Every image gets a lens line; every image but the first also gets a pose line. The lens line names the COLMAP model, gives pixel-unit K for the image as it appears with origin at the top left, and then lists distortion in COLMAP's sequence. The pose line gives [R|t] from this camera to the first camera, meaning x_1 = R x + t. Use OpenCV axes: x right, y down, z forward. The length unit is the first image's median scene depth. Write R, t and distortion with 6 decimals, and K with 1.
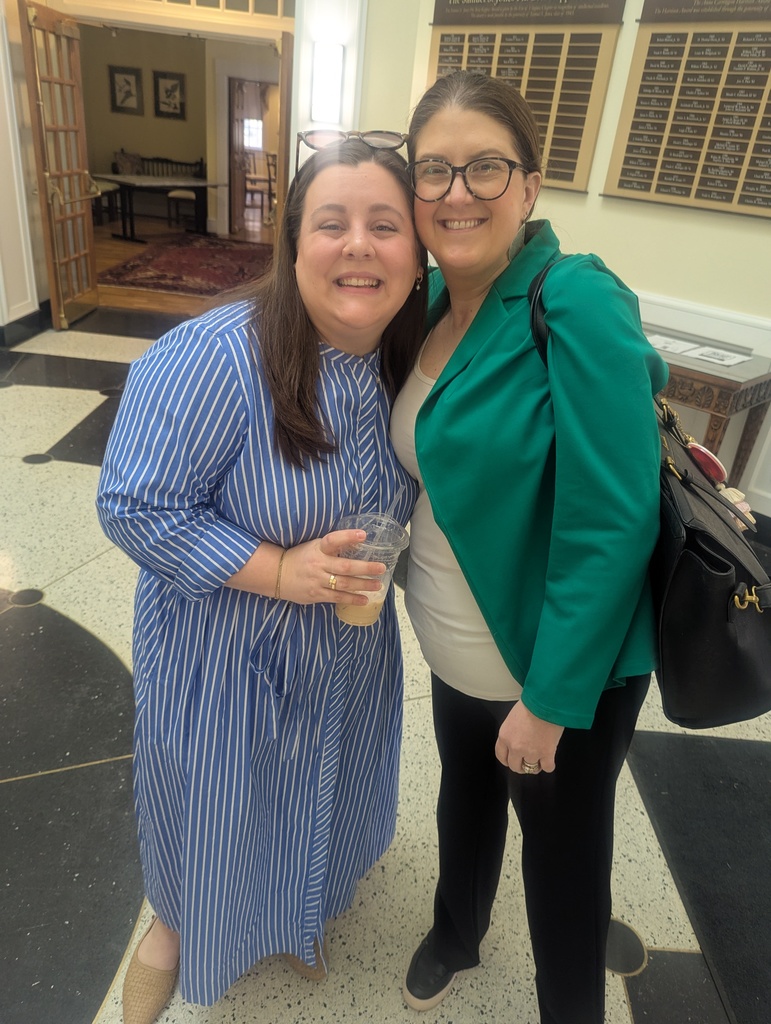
lens RADIAL K [[734.4, 0, 386.3], [0, 734.4, 513.3], [0, 0, 1]] dist [0.010333, -0.006688]
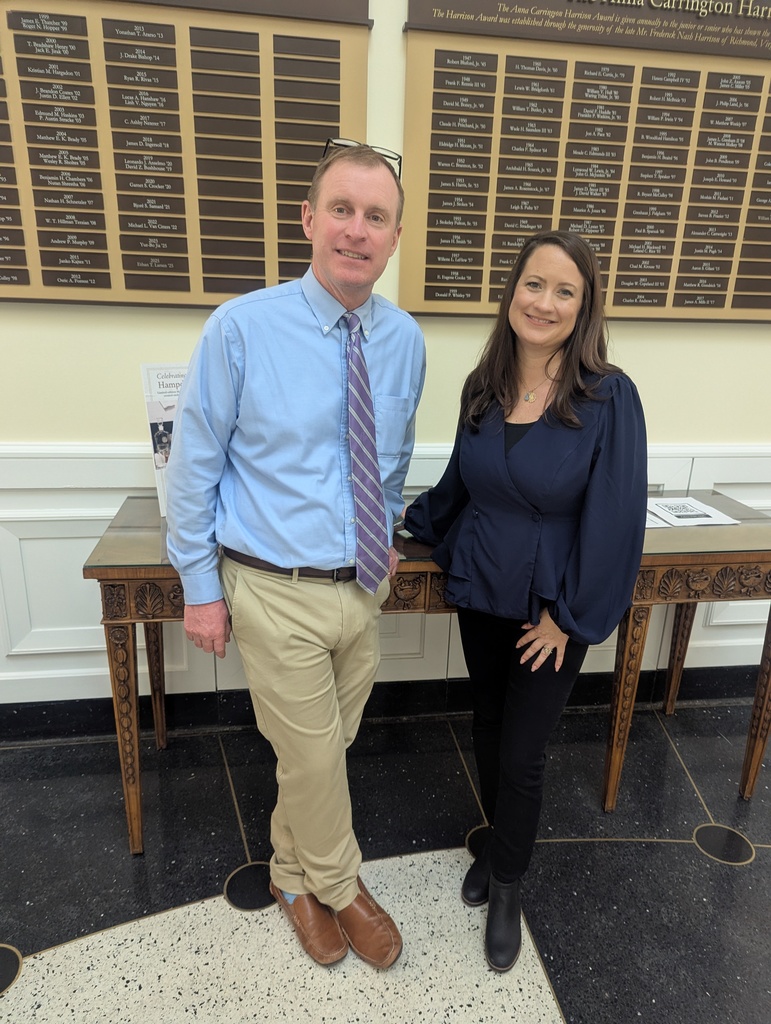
lens RADIAL K [[734.4, 0, 385.0], [0, 734.4, 509.5], [0, 0, 1]] dist [0.010333, -0.006688]
pose [[0.573962, -0.328017, 0.750315, -0.229915], [0.395759, 0.913269, 0.096516, -0.399627], [-0.716898, 0.241547, 0.653997, 0.753347]]
